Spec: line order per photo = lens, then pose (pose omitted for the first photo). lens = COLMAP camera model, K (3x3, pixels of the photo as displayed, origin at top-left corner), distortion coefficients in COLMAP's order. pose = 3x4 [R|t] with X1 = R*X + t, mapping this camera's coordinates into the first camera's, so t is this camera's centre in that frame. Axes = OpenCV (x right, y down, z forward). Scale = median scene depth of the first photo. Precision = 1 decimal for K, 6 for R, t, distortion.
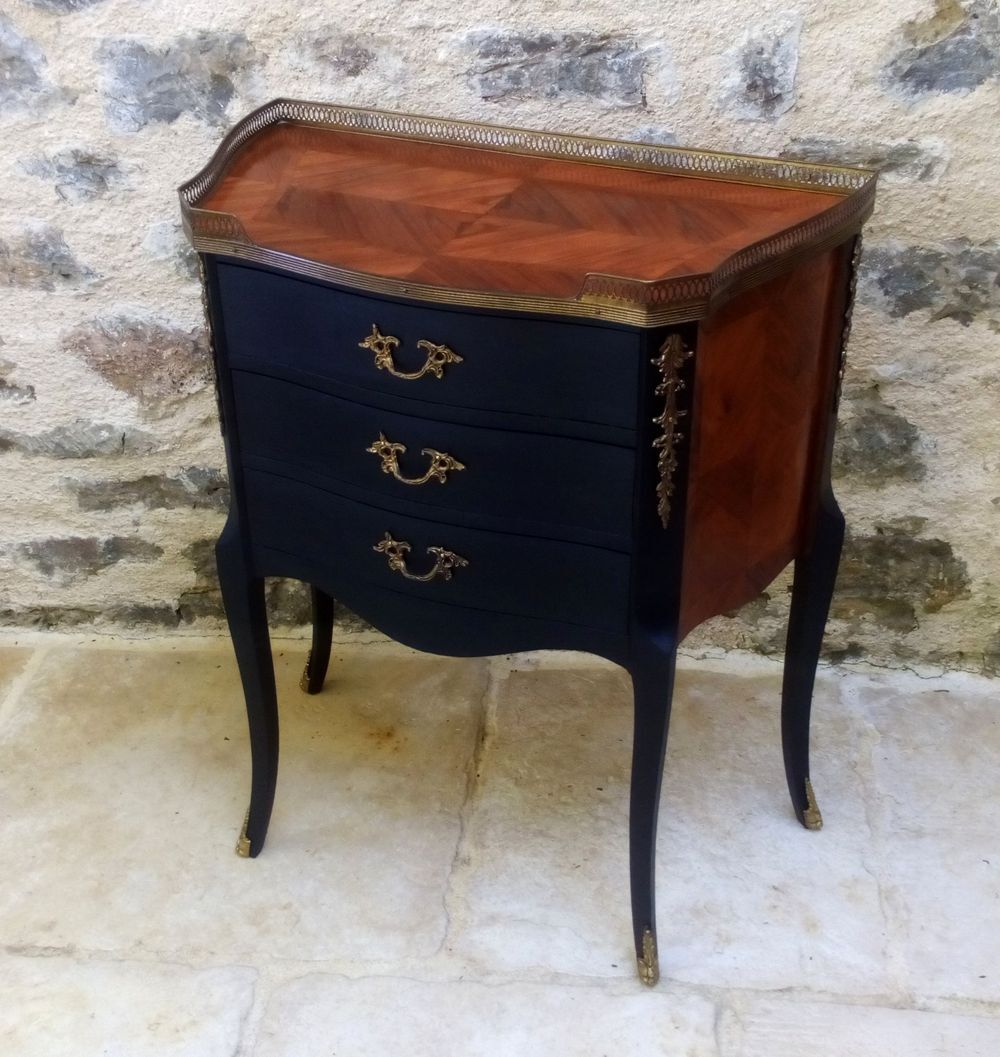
lens RADIAL K [[1492.9, 0, 516.4], [0, 1492.9, 504.3], [0, 0, 1]] dist [0.067257, 0.000000]
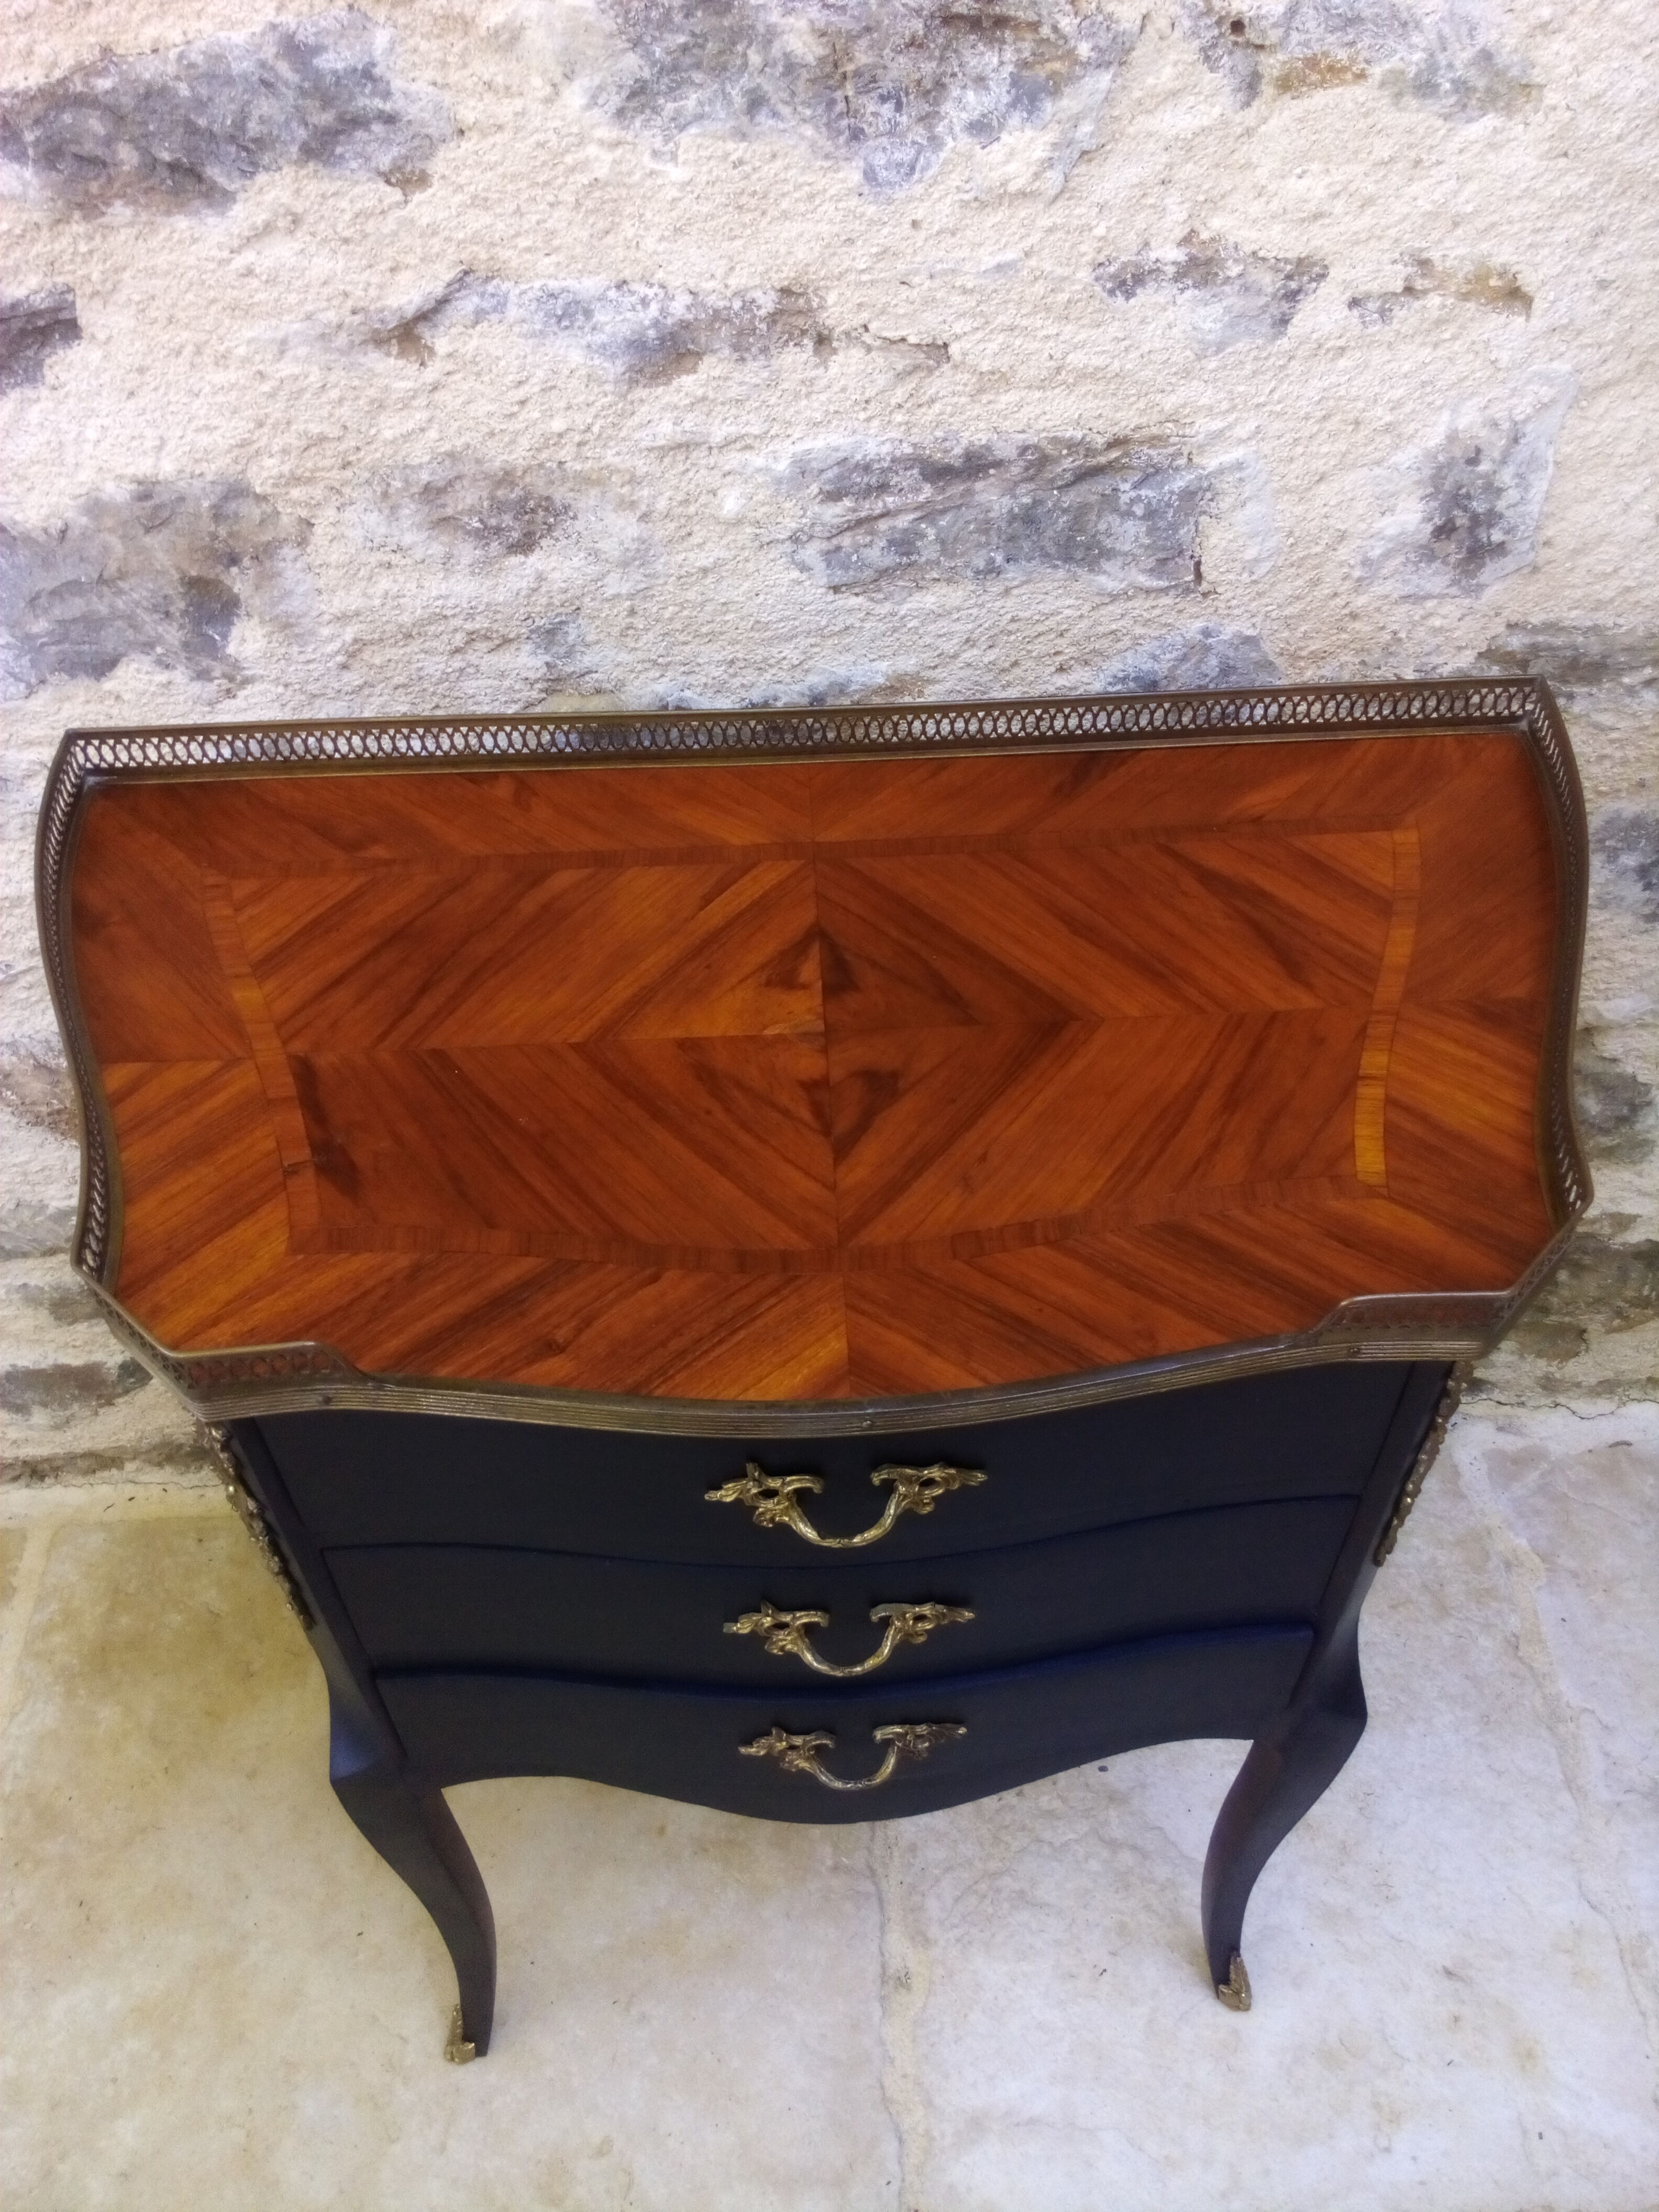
lens RADIAL K [[1840.6, 0, 844.7], [0, 1840.6, 1094.2], [0, 0, 1]] dist [0.050296, -0.091599]
pose [[0.989394, -0.110842, 0.093878, -0.082809], [0.077806, 0.950171, 0.301863, -0.286639], [-0.122659, -0.291357, 0.948718, 0.439585]]
